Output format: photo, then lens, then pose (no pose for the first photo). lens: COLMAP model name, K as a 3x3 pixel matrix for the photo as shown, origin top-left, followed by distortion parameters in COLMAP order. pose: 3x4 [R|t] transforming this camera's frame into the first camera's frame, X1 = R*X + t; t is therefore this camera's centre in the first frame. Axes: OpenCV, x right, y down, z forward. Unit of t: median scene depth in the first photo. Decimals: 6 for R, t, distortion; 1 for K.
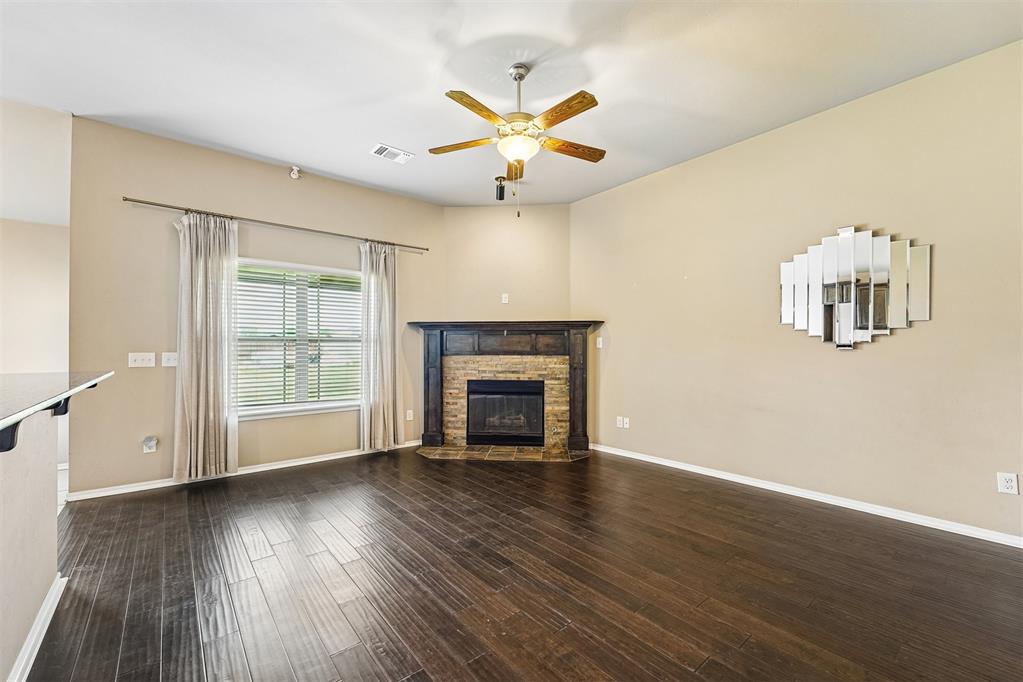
lens RADIAL K [[420.0, 0, 513.7], [0, 420.0, 350.9], [0, 0, 1]] dist [-0.009719, 0.000099]
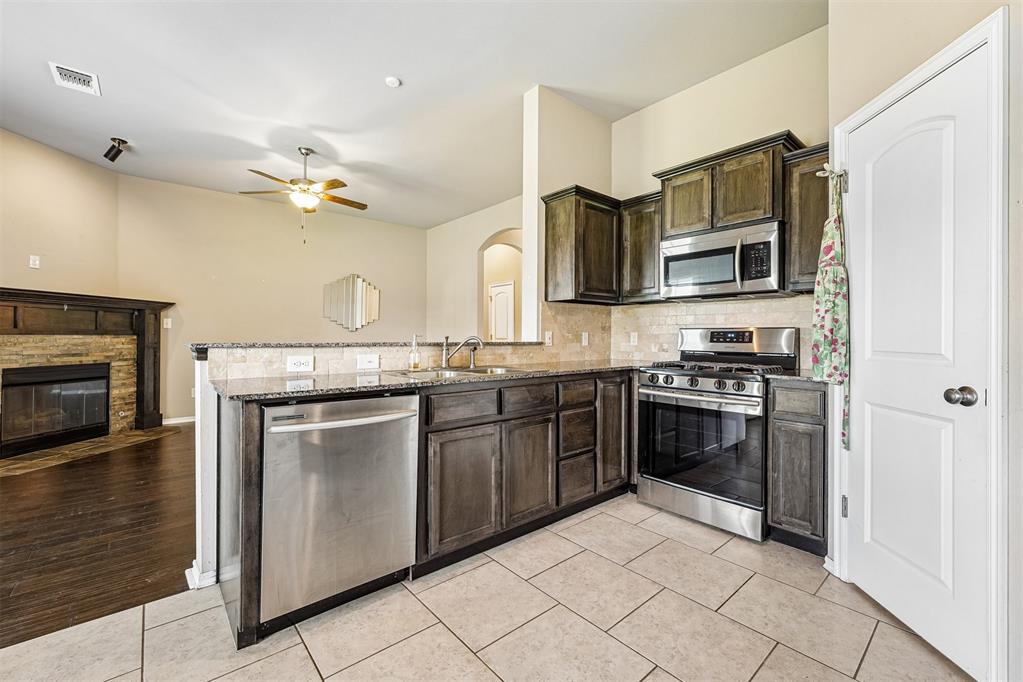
lens RADIAL K [[420.0, 0, 511.5], [0, 420.0, 334.9], [0, 0, 1]] dist [-0.009719, 0.000099]
pose [[-0.012442, 0.004440, 0.999913, -0.846308], [-0.006255, 0.999970, -0.004519, 0.008825], [-0.999903, -0.006310, -0.012413, 0.138180]]
